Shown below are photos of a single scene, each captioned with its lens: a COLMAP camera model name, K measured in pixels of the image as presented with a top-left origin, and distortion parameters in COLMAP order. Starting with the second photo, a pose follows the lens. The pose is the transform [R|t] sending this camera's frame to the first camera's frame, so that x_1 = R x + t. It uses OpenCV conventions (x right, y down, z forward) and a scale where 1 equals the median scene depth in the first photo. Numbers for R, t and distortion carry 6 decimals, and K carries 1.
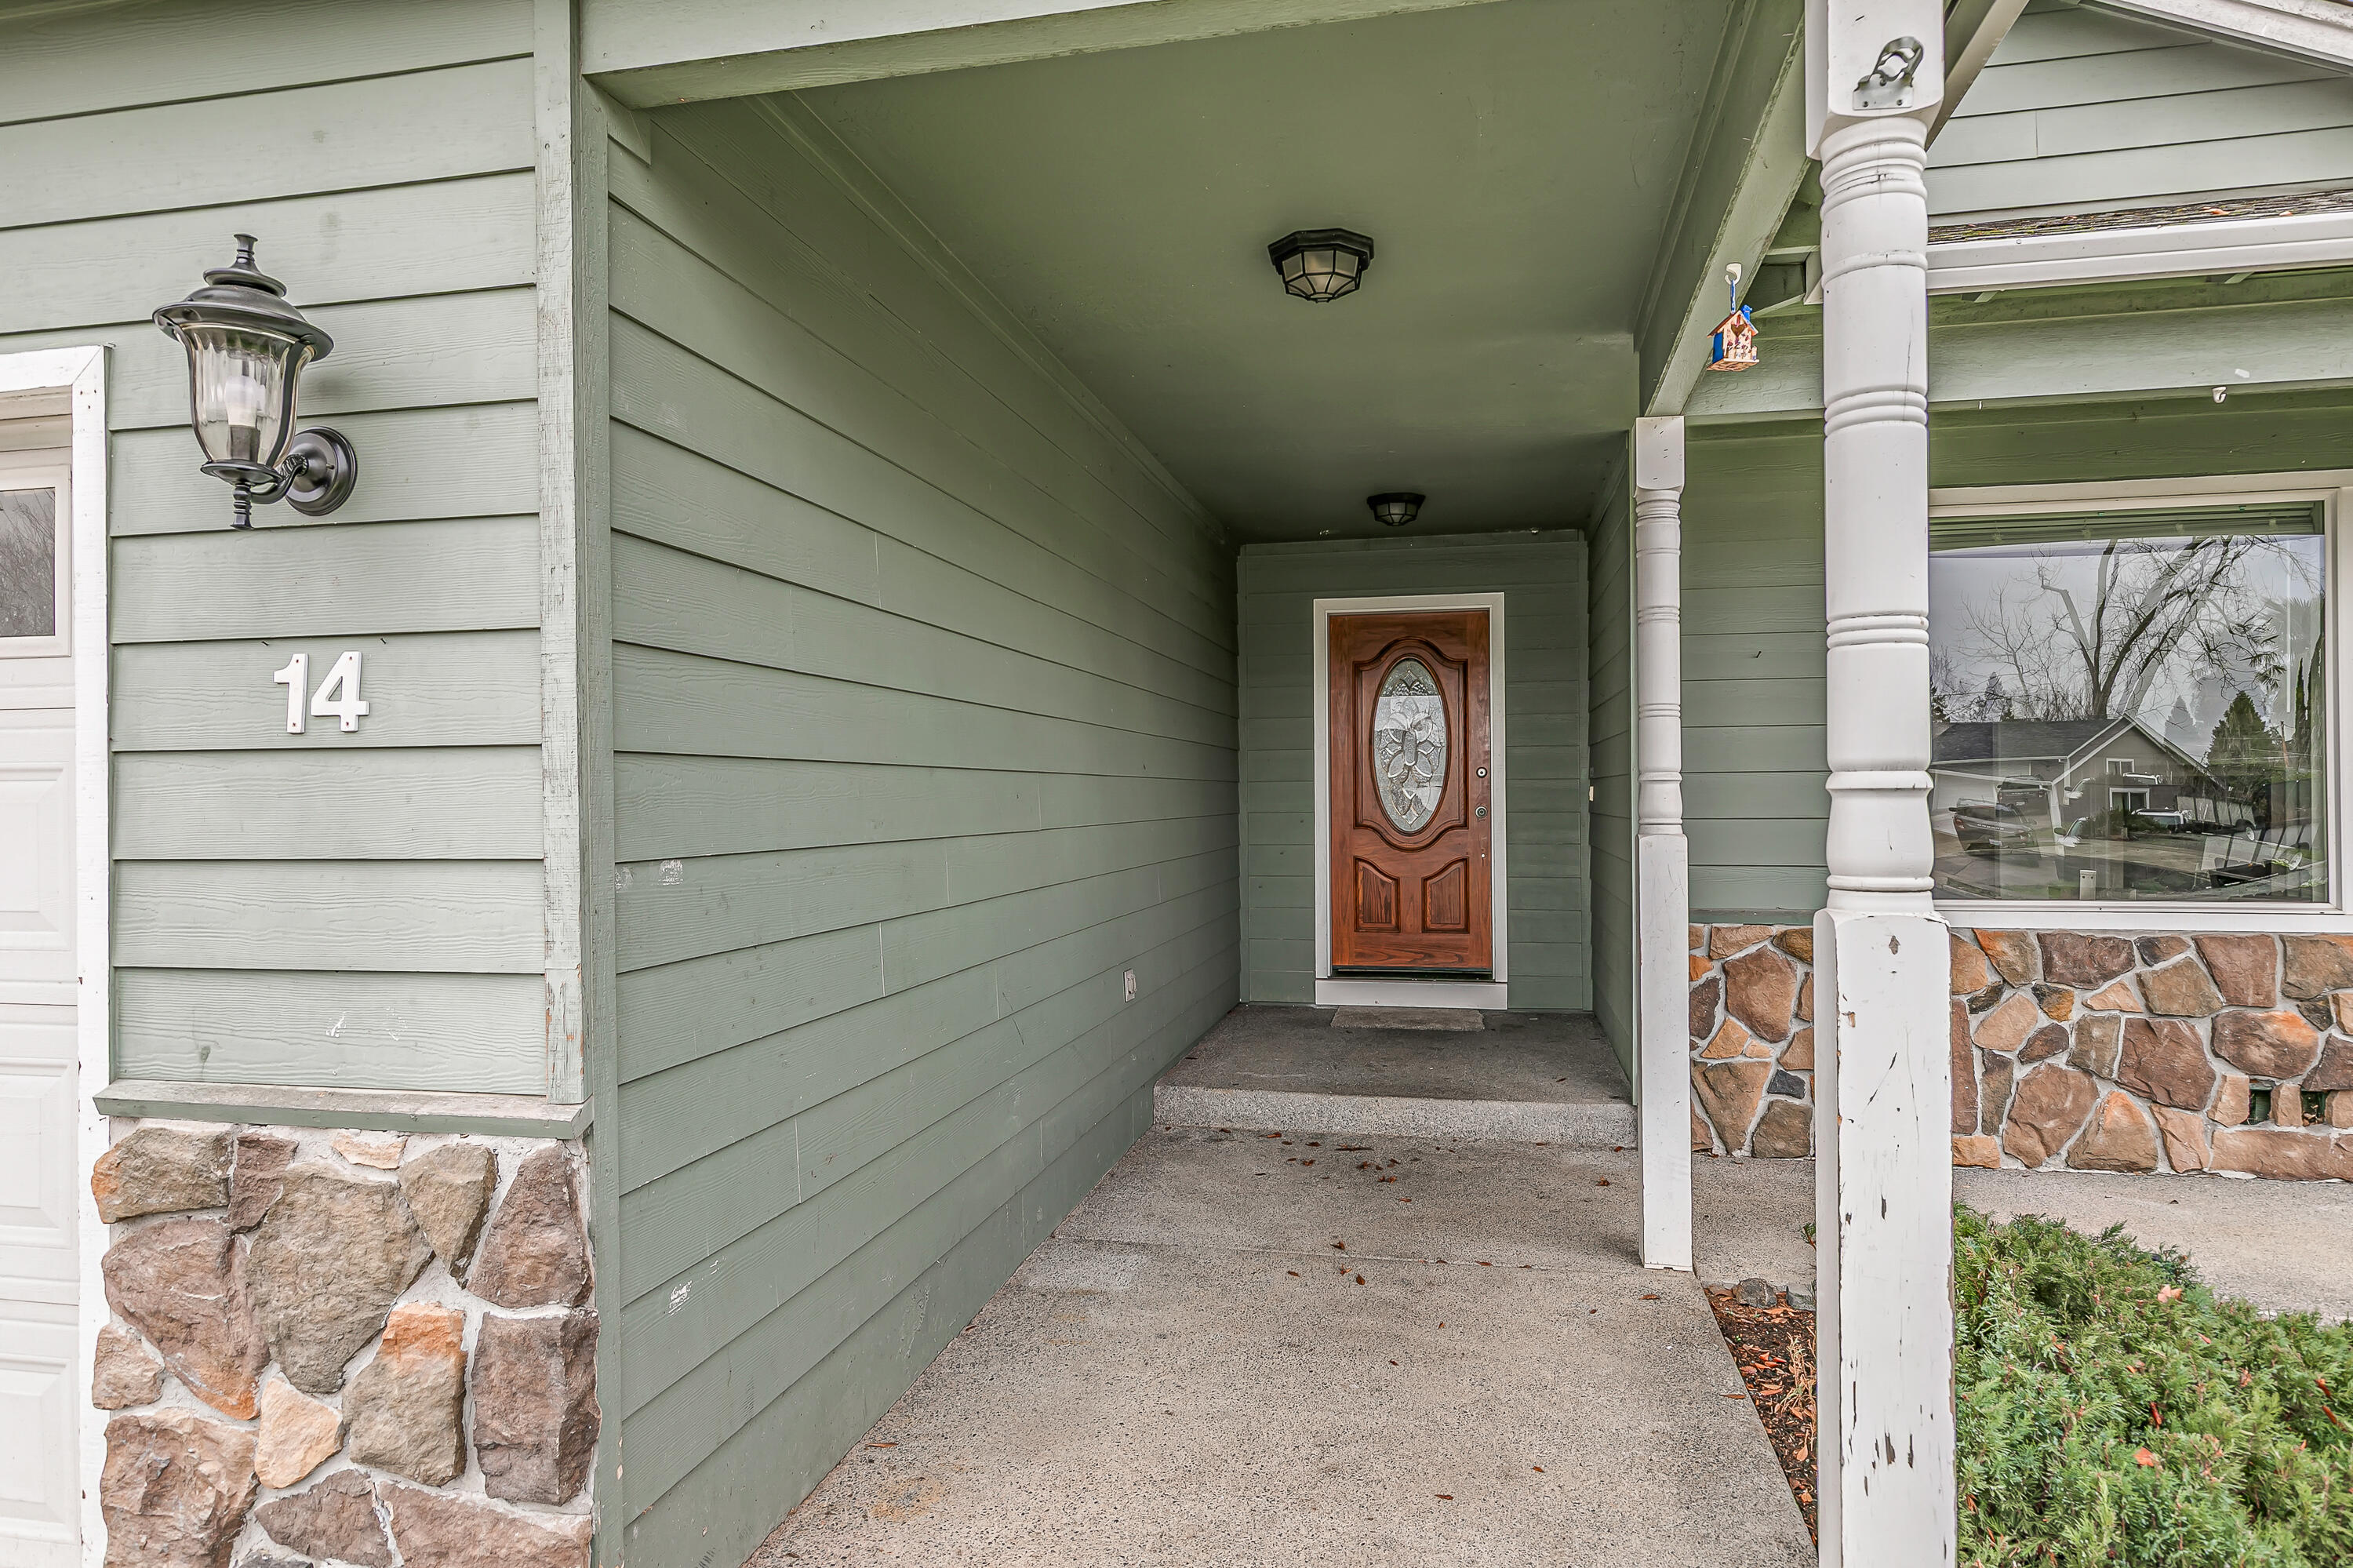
lens RADIAL K [[1402.9, 0, 1176.5], [0, 1402.9, 784.0], [0, 0, 1]] dist [-0.002604, -0.000864]
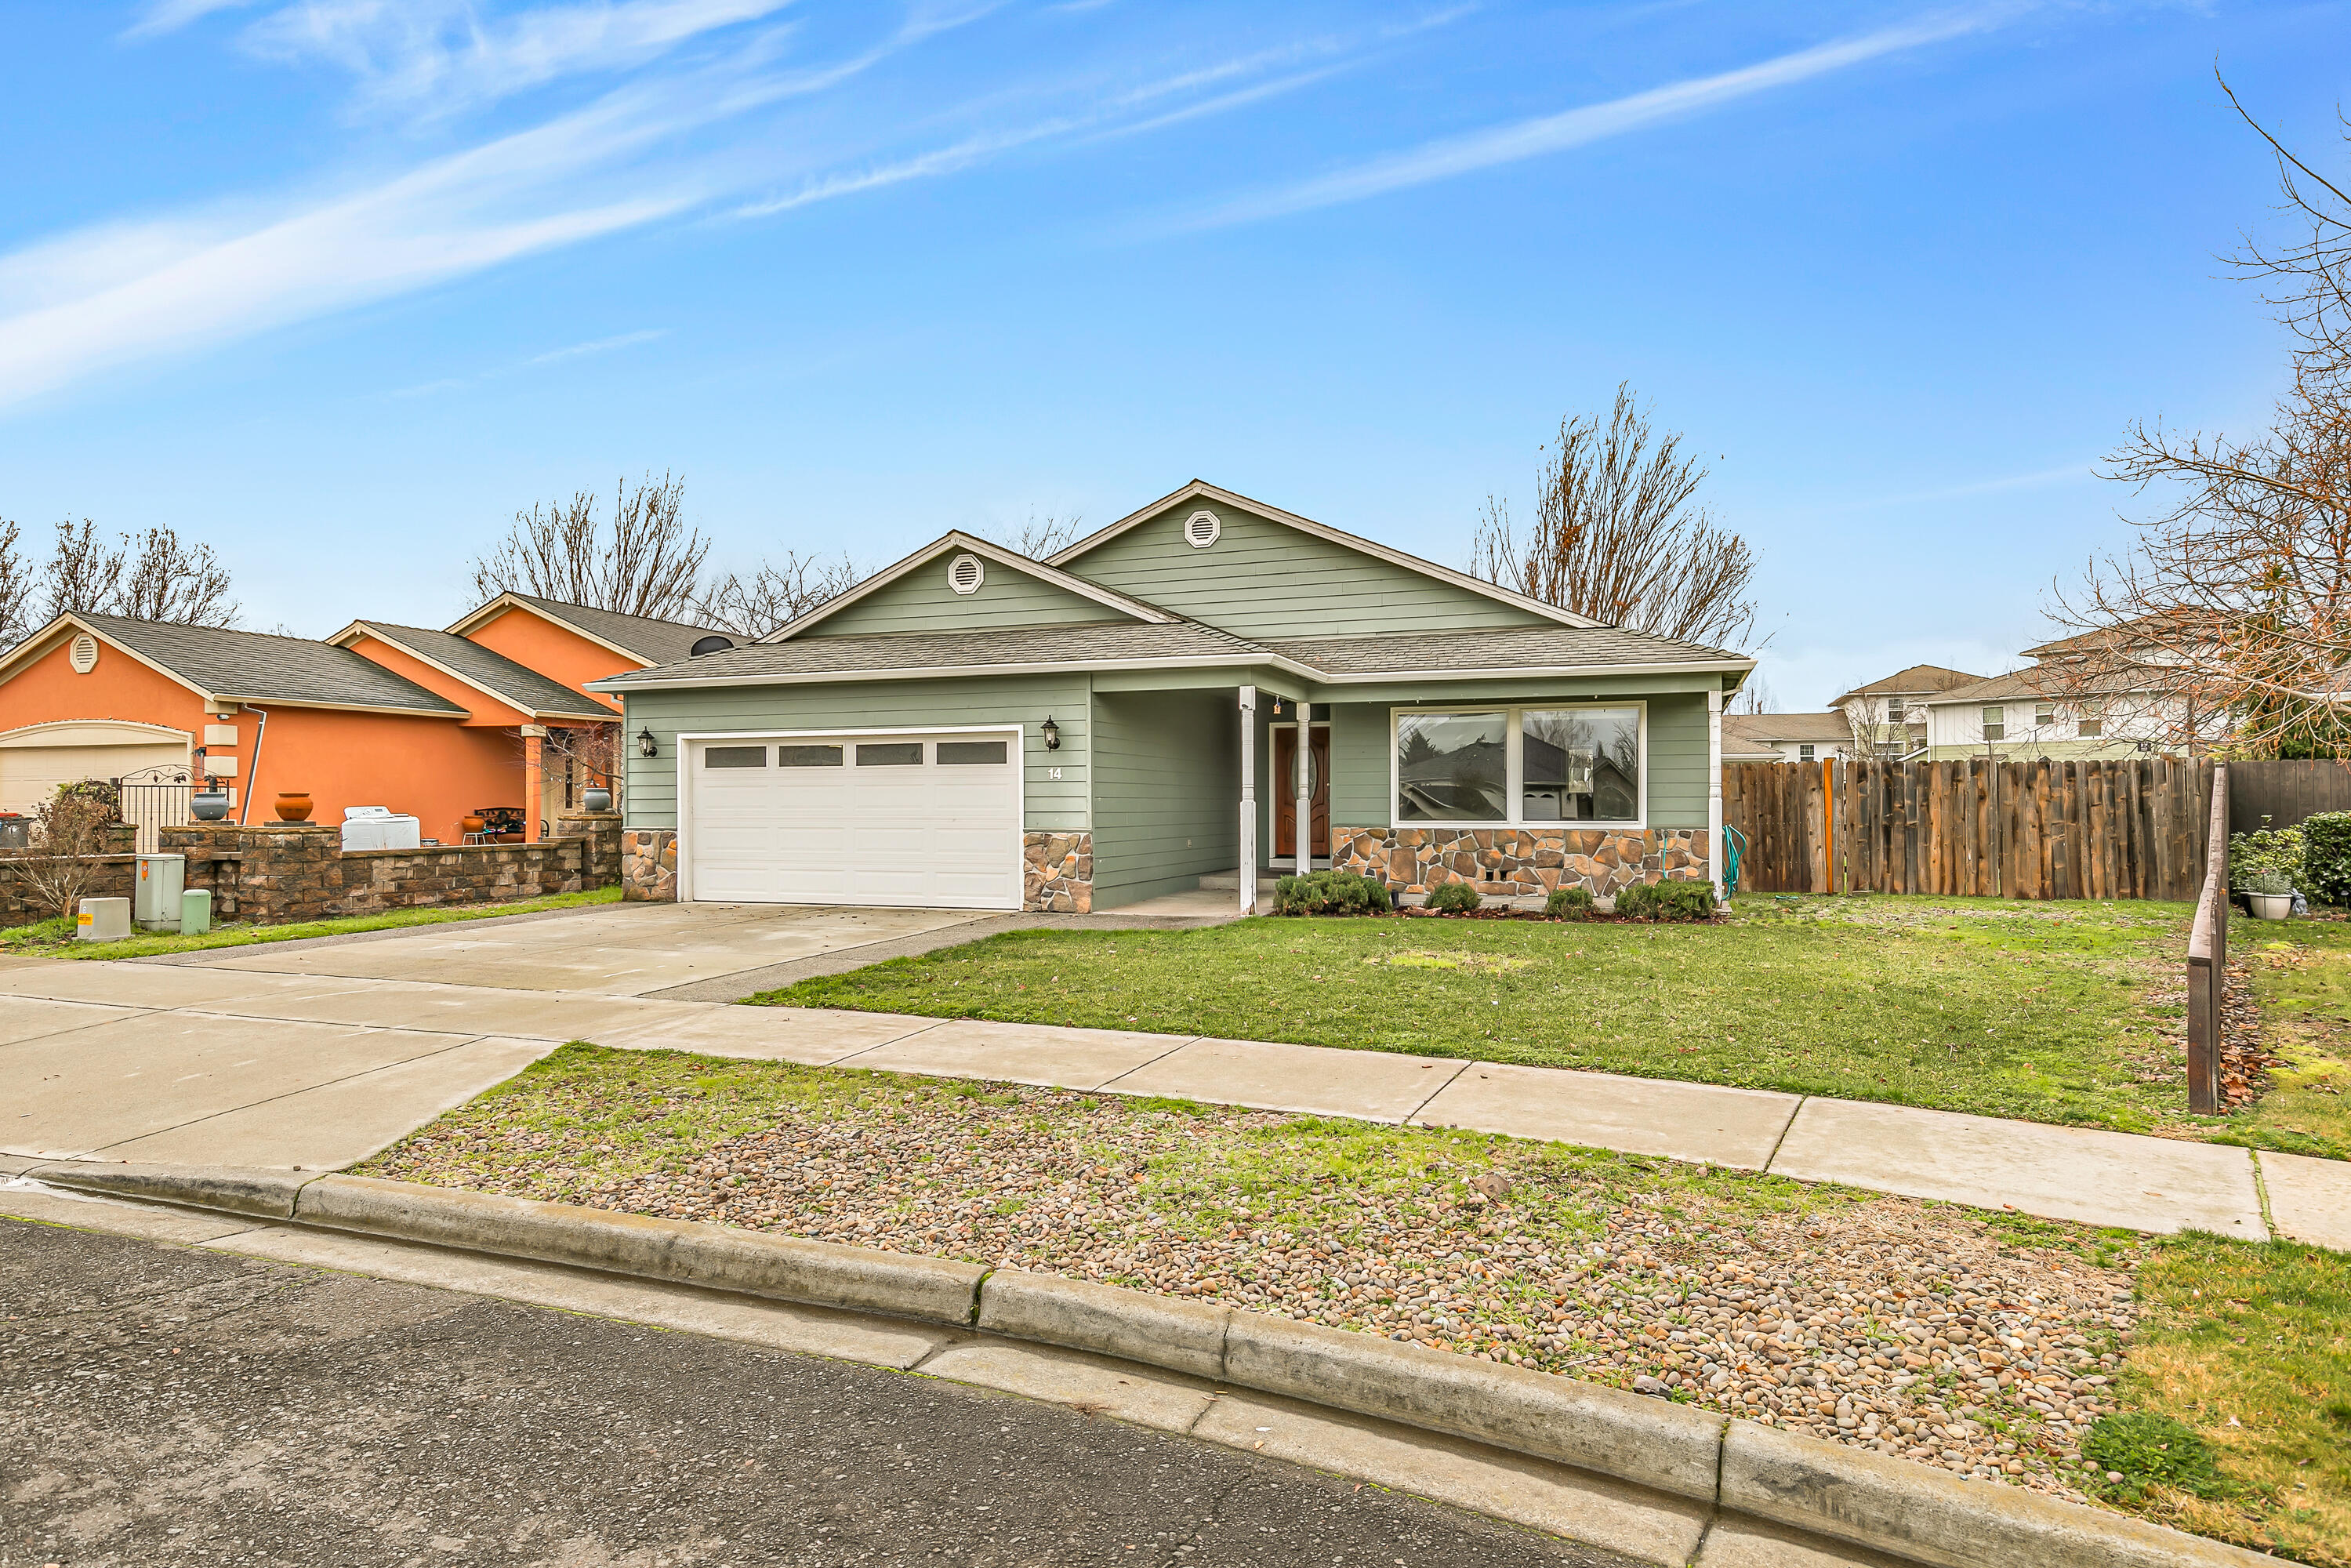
lens RADIAL K [[1331.5, 0, 1175.5], [0, 1331.5, 784.0], [0, 0, 1]] dist [0.006967, 0.001525]
pose [[0.990943, 0.002918, -0.134248, 0.423574], [-0.003849, 0.999970, -0.006676, 0.014570], [0.134225, 0.007132, 0.990925, -2.596447]]
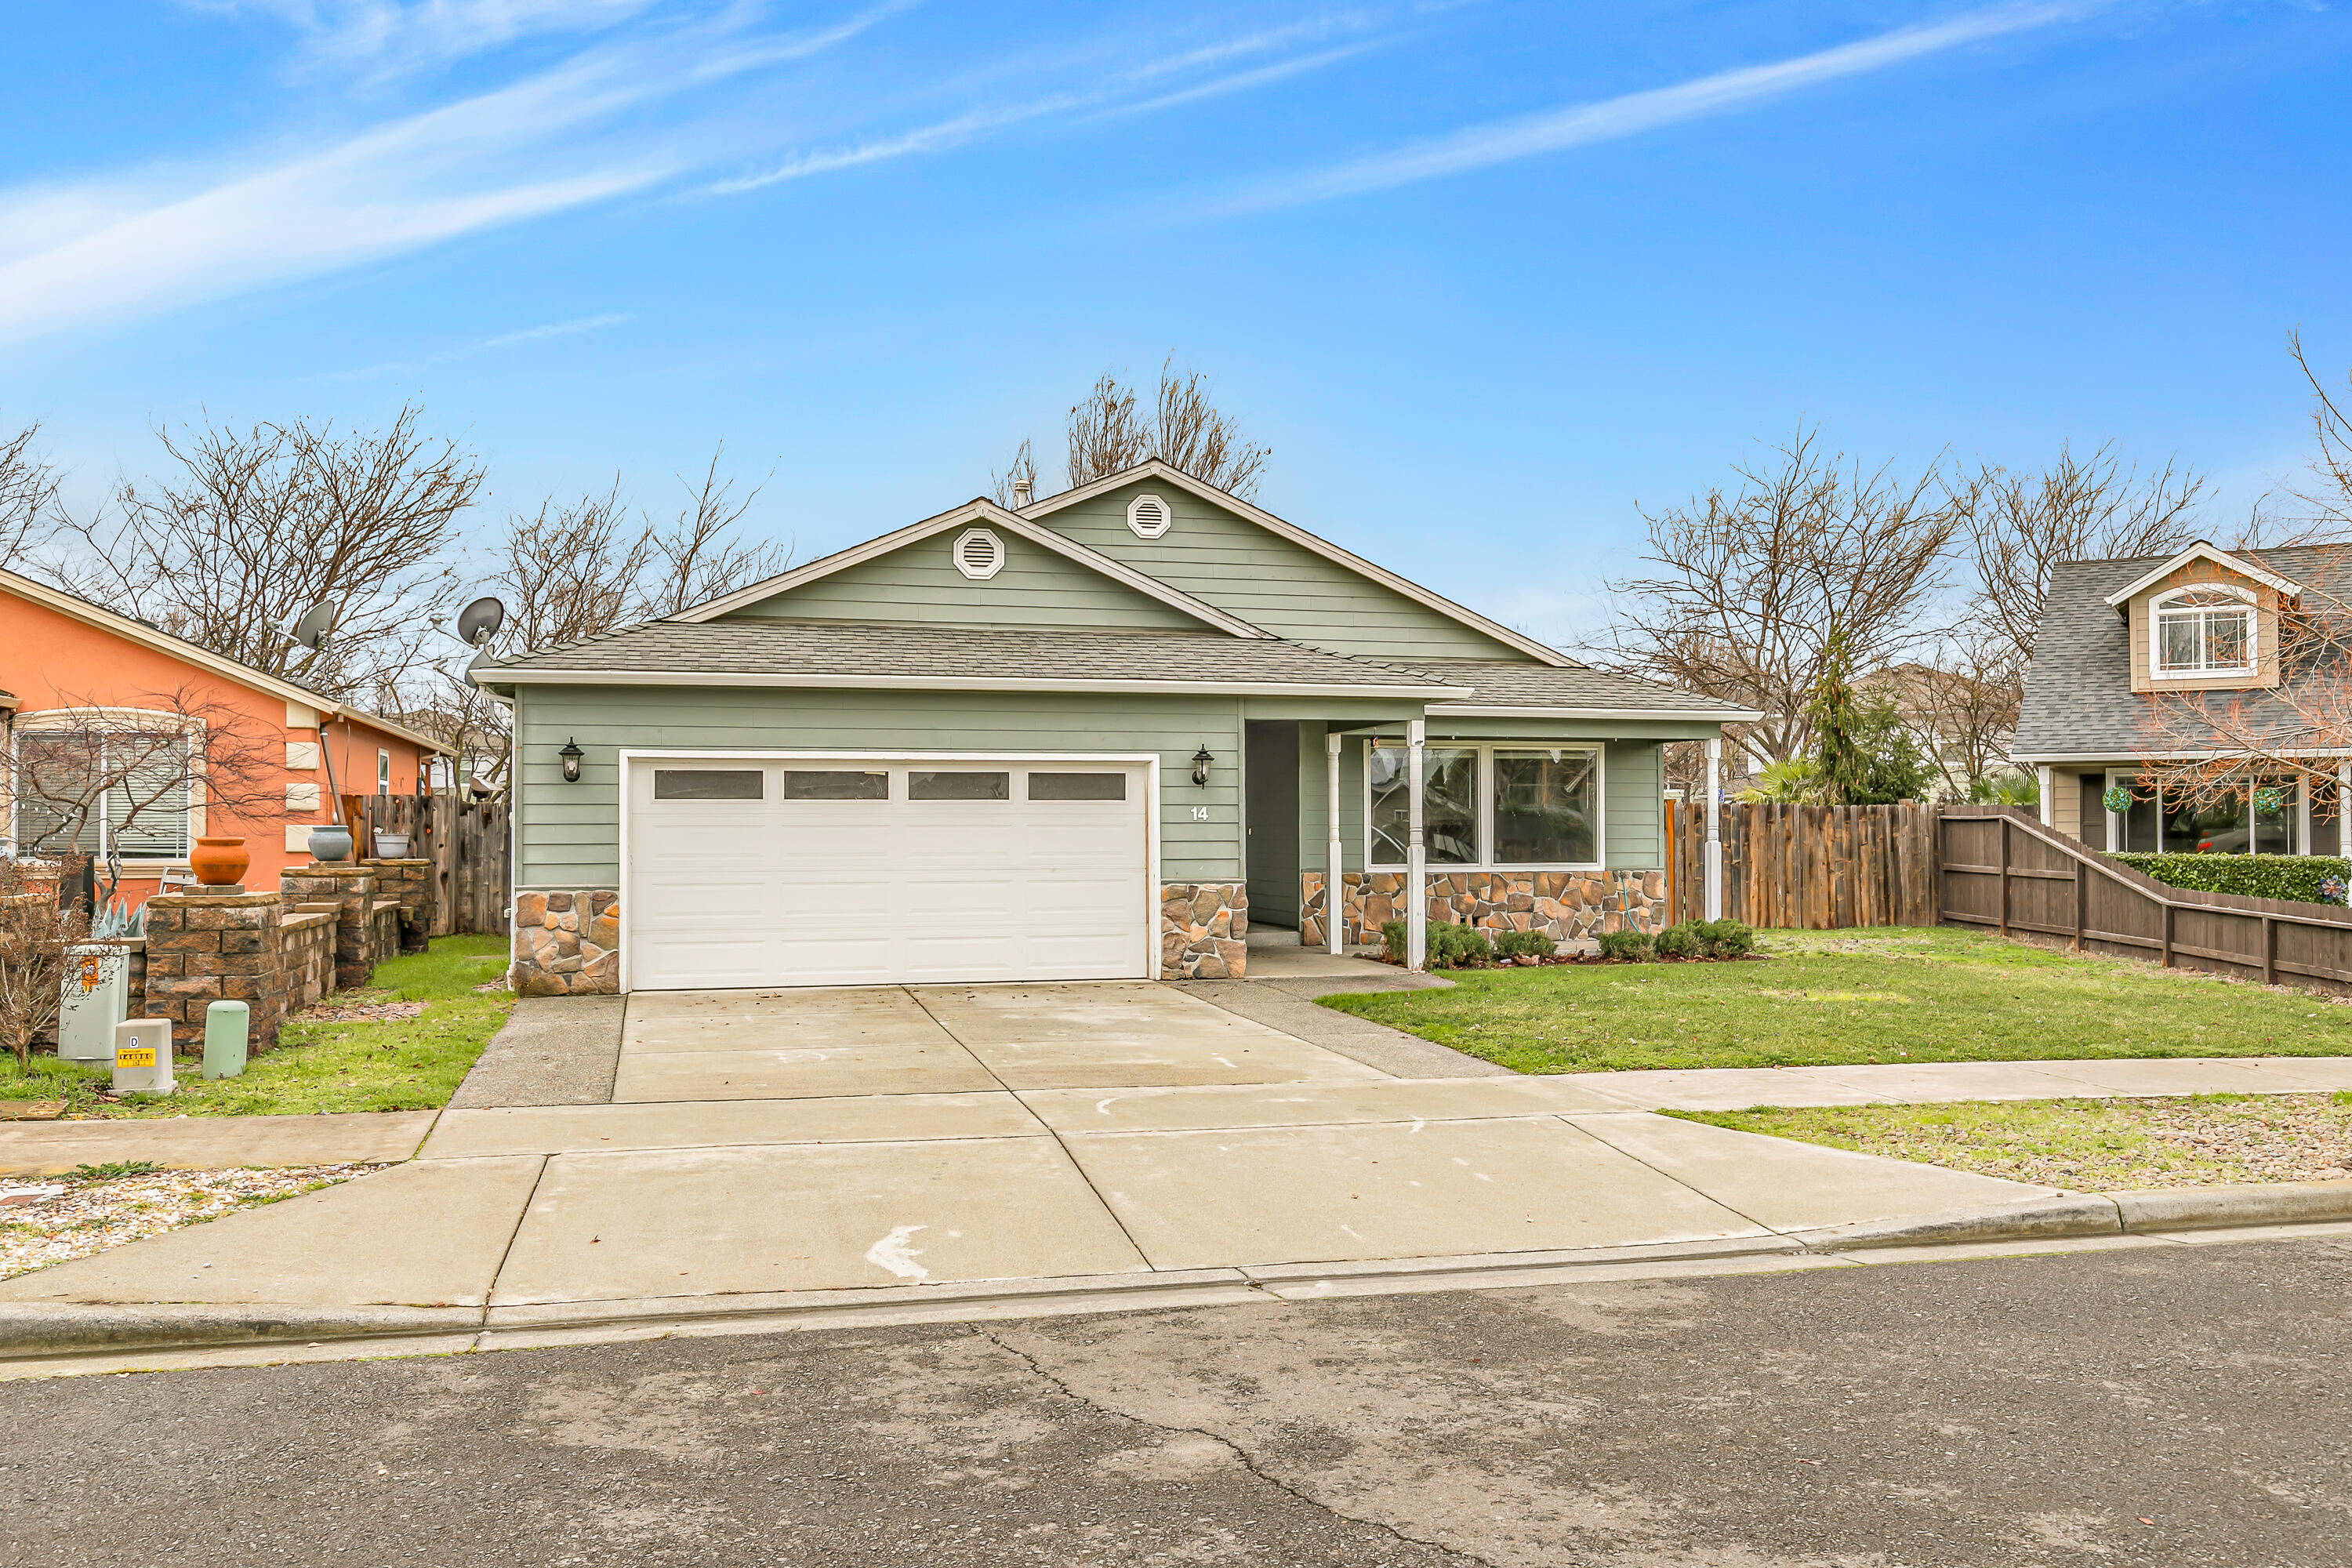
lens RADIAL K [[1852.9, 0, 1176.0], [0, 1852.9, 784.0], [0, 0, 1]] dist [0.006588, -0.004997]
pose [[0.884833, 0.016873, 0.465603, -2.003119], [-0.007998, 0.999747, -0.021031, -0.010497], [-0.465840, 0.014885, 0.884744, -2.743431]]
